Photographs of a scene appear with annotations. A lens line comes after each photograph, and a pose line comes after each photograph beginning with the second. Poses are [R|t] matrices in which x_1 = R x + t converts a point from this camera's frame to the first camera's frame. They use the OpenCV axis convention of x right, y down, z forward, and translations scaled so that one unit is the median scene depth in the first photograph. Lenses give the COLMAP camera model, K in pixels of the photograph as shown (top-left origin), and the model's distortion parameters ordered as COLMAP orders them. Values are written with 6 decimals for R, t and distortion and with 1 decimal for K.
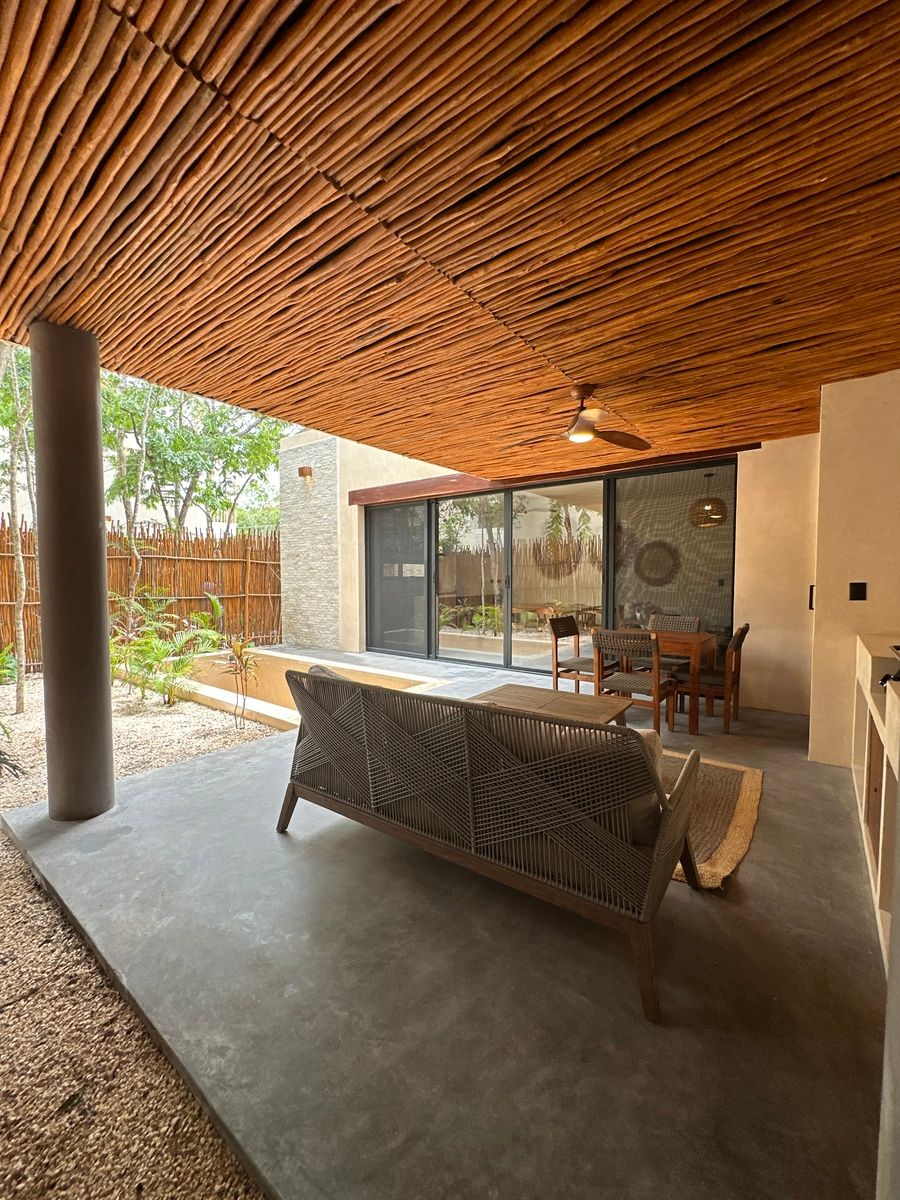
lens RADIAL K [[479.5, 0, 450.2], [0, 479.5, 599.8], [0, 0, 1]] dist [-0.006307, 0.001290]
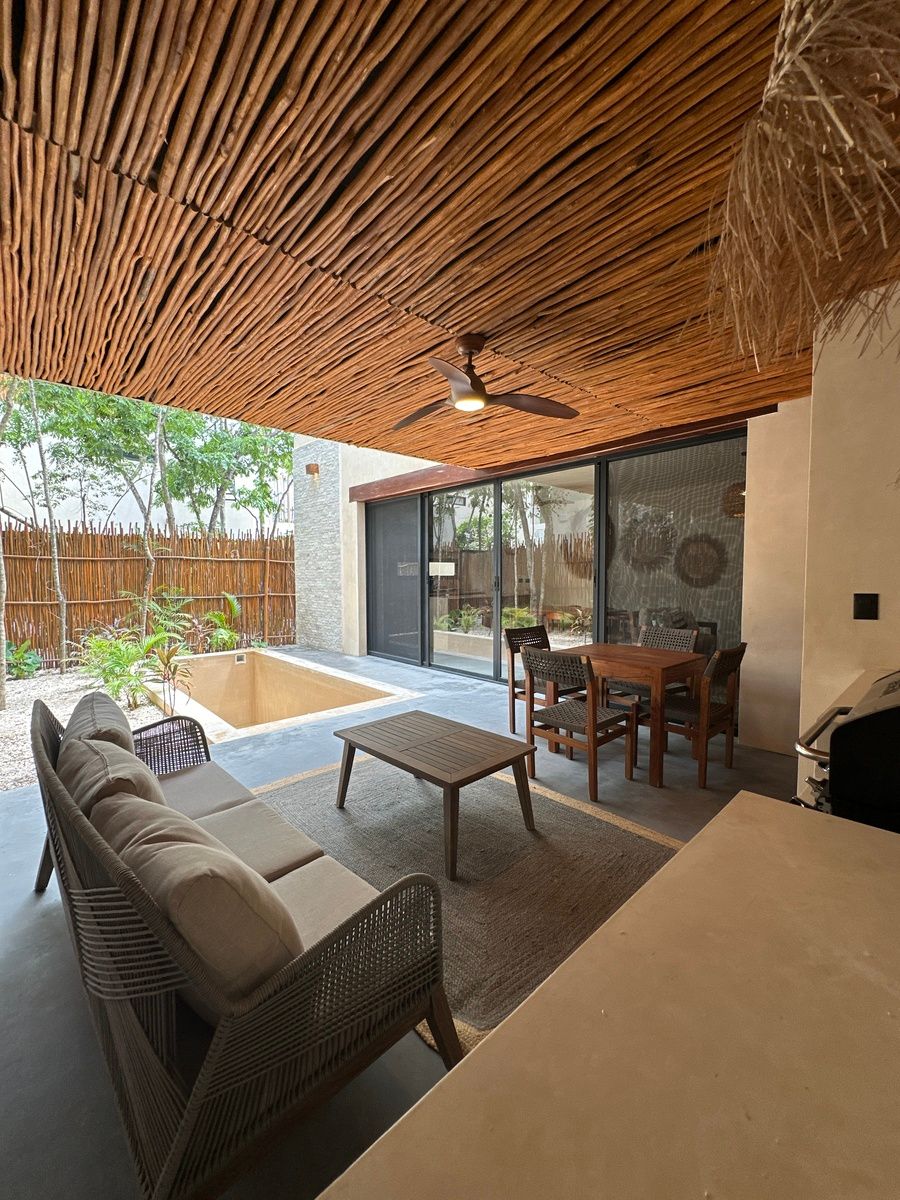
lens RADIAL K [[479.5, 0, 449.7], [0, 479.5, 599.9], [0, 0, 1]] dist [-0.006307, 0.001290]
pose [[0.985861, 0.007721, -0.167388, 0.149044], [-0.006539, 0.999950, 0.007612, -0.011060], [0.167439, -0.006410, 0.985862, 0.089632]]
